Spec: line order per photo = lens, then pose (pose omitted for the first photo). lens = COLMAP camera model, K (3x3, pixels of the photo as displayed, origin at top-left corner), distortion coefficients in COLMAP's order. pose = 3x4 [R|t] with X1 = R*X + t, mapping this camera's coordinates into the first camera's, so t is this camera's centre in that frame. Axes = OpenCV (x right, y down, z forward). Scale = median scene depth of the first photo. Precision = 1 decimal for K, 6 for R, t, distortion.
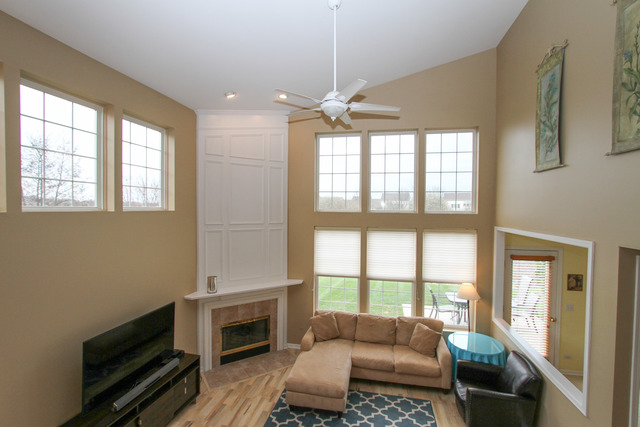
lens RADIAL K [[301.8, 0, 321.5], [0, 301.8, 213.8], [0, 0, 1]] dist [-0.014508, 0.000422]
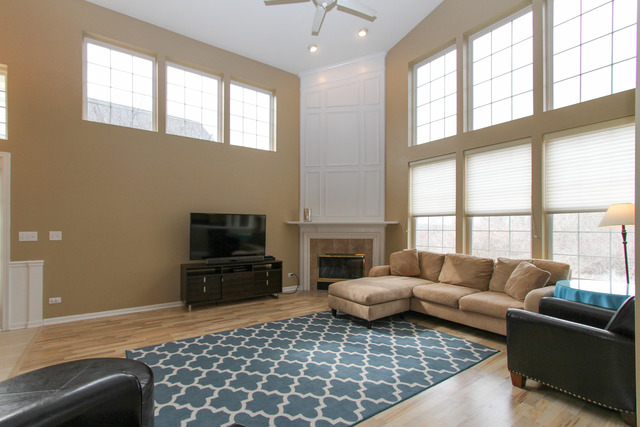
lens RADIAL K [[301.8, 0, 315.1], [0, 301.8, 228.0], [0, 0, 1]] dist [-0.014508, 0.000422]
pose [[0.729070, -0.009945, -0.684367, 0.443354], [-0.009718, 0.999643, -0.024879, 0.298951], [0.684371, 0.024789, 0.728713, 0.153529]]
